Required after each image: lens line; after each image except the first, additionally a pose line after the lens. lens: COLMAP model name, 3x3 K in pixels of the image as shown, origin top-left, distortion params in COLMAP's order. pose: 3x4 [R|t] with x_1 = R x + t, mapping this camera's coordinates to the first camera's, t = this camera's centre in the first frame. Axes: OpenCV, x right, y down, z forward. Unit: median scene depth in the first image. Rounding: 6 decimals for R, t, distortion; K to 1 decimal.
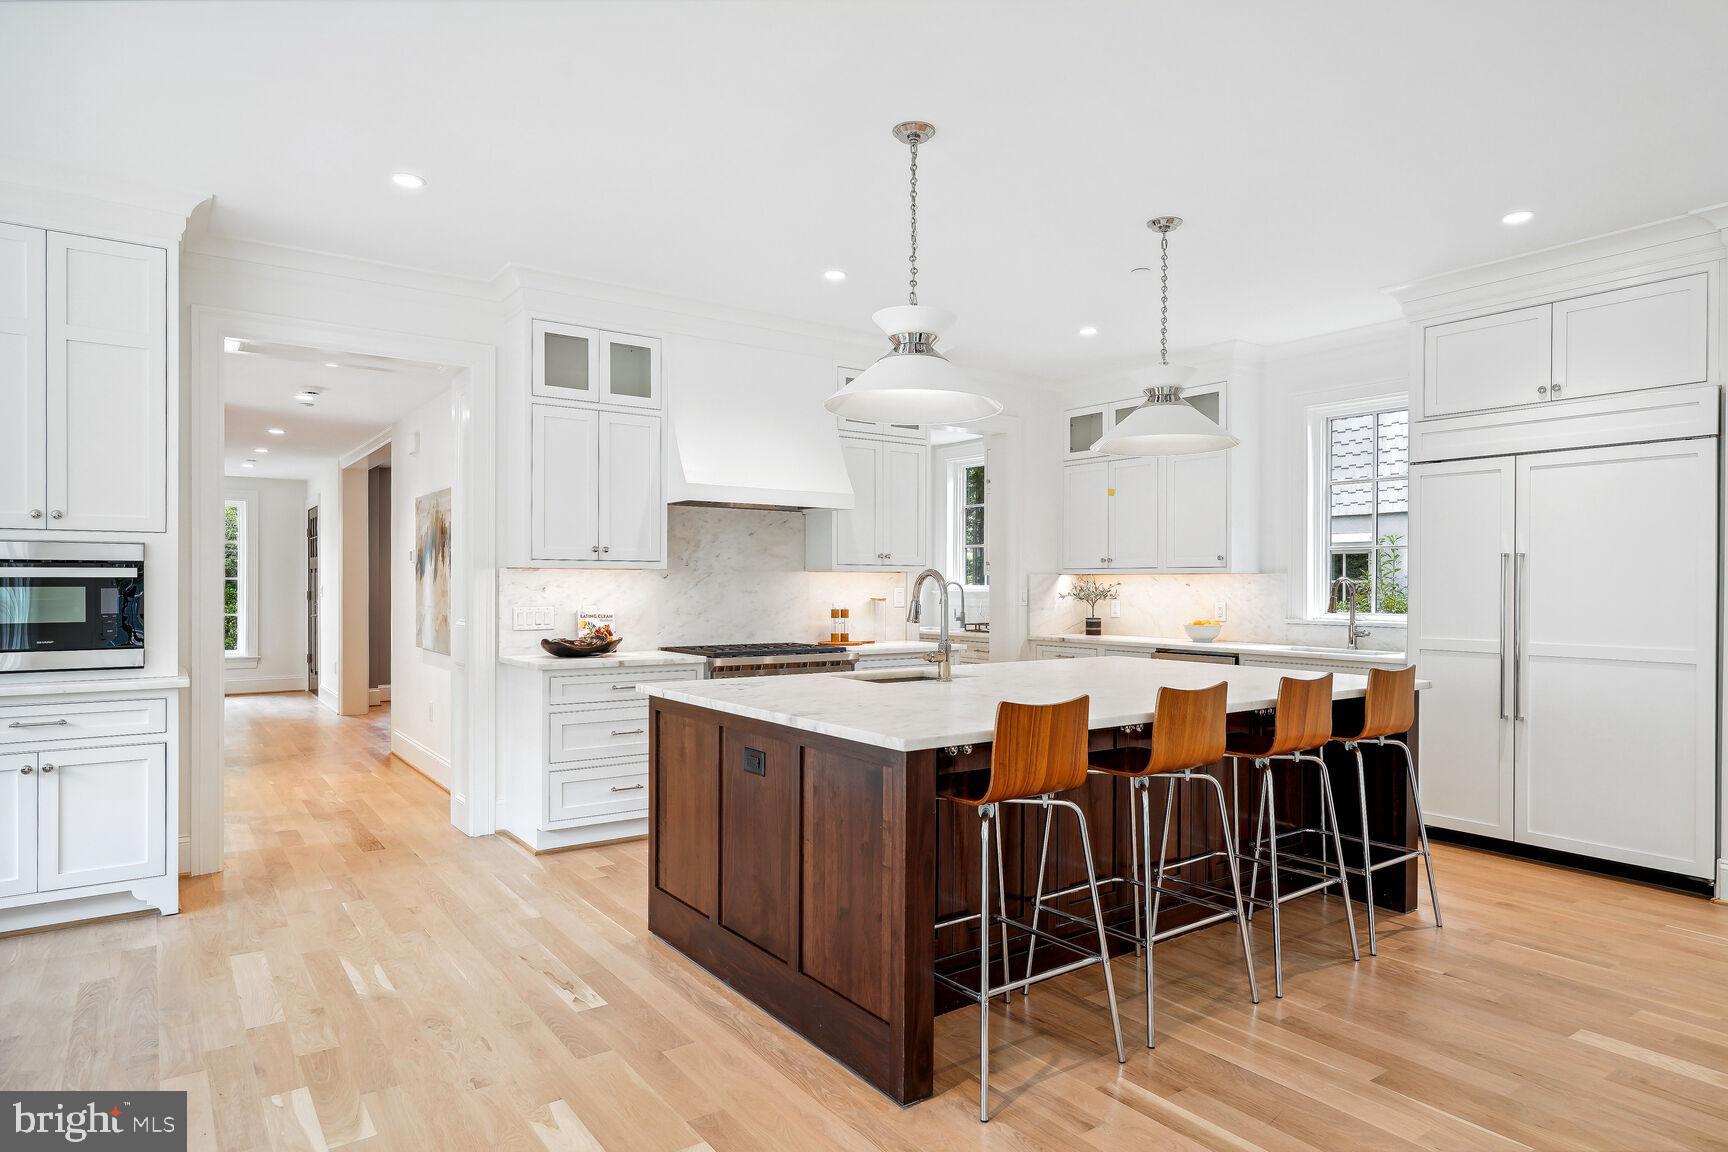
lens RADIAL K [[995.7, 0, 858.1], [0, 995.7, 580.5], [0, 0, 1]] dist [0.006972, -0.002635]
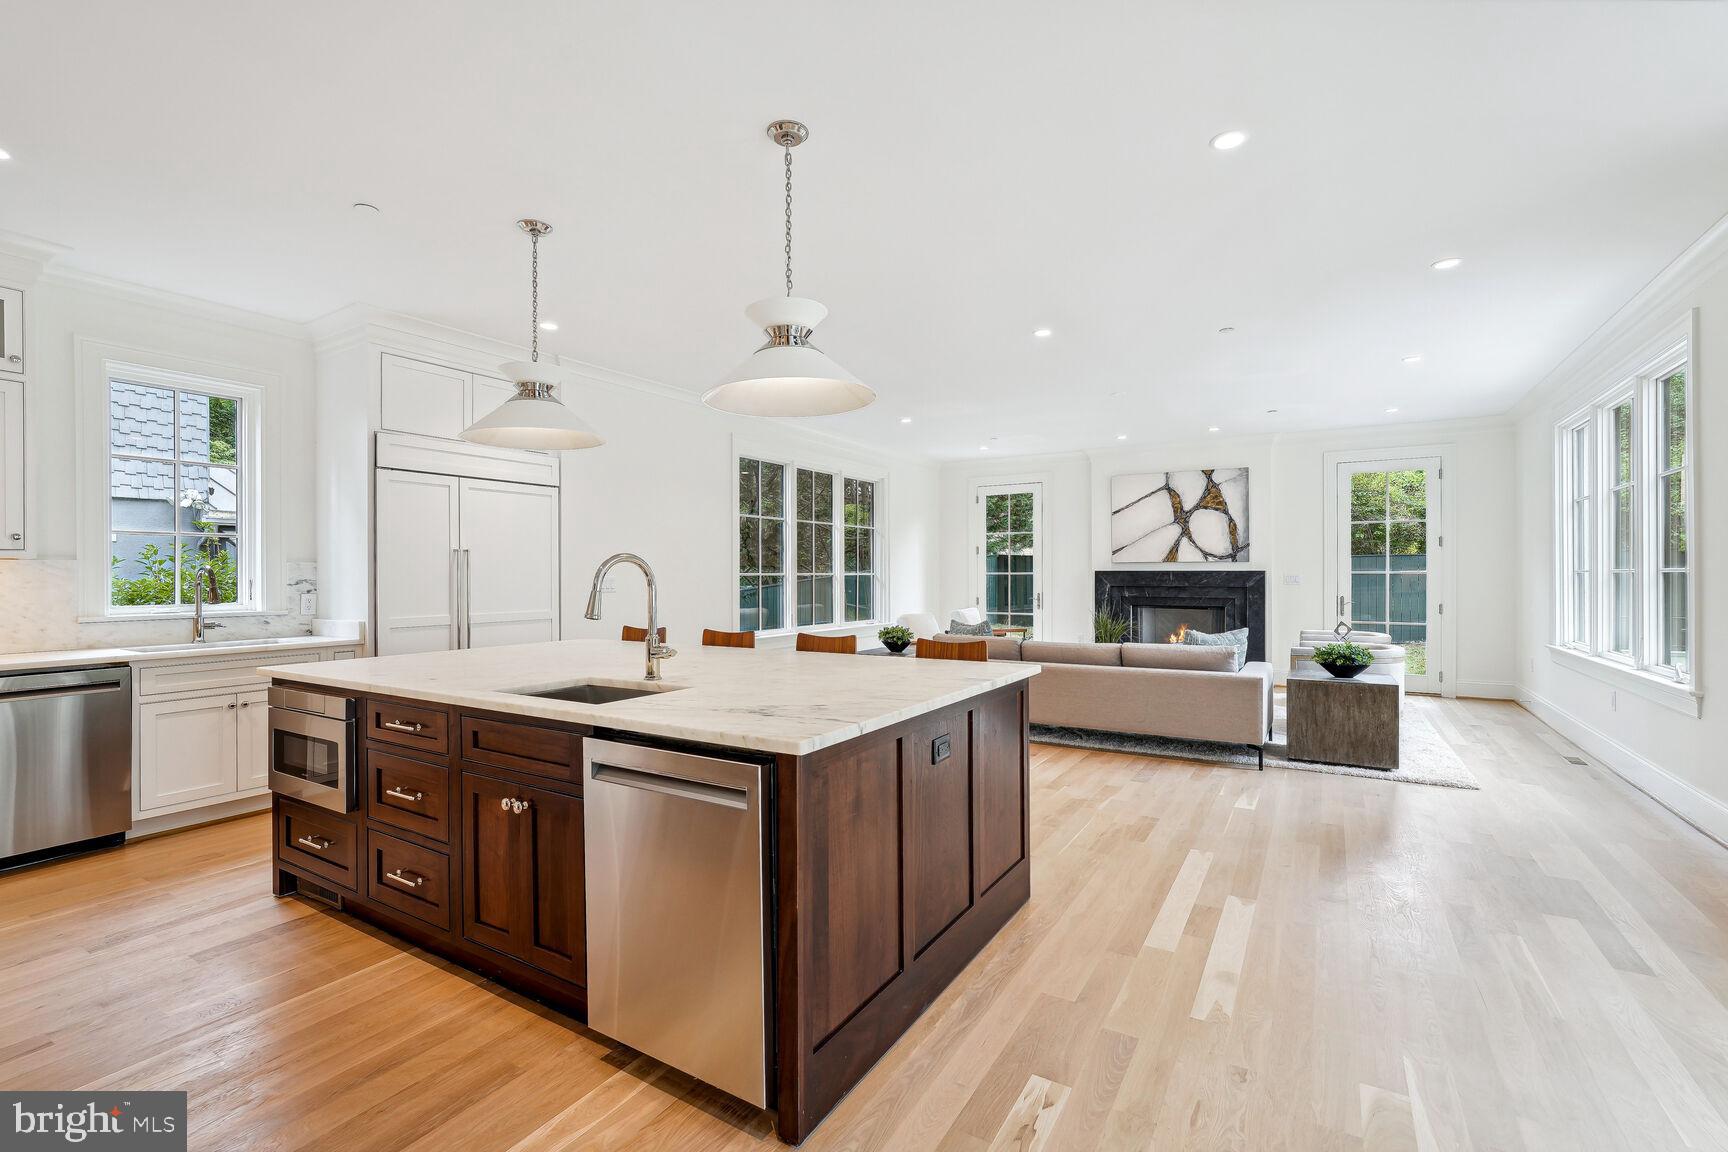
lens RADIAL K [[766.7, 0, 861.0], [0, 766.7, 572.6], [0, 0, 1]] dist [-0.012335, 0.001847]
pose [[-0.390819, -0.001106, 0.920467, -0.454280], [0.001454, 0.999997, 0.001818, 0.003290], [-0.920466, 0.002049, -0.390817, 0.804656]]
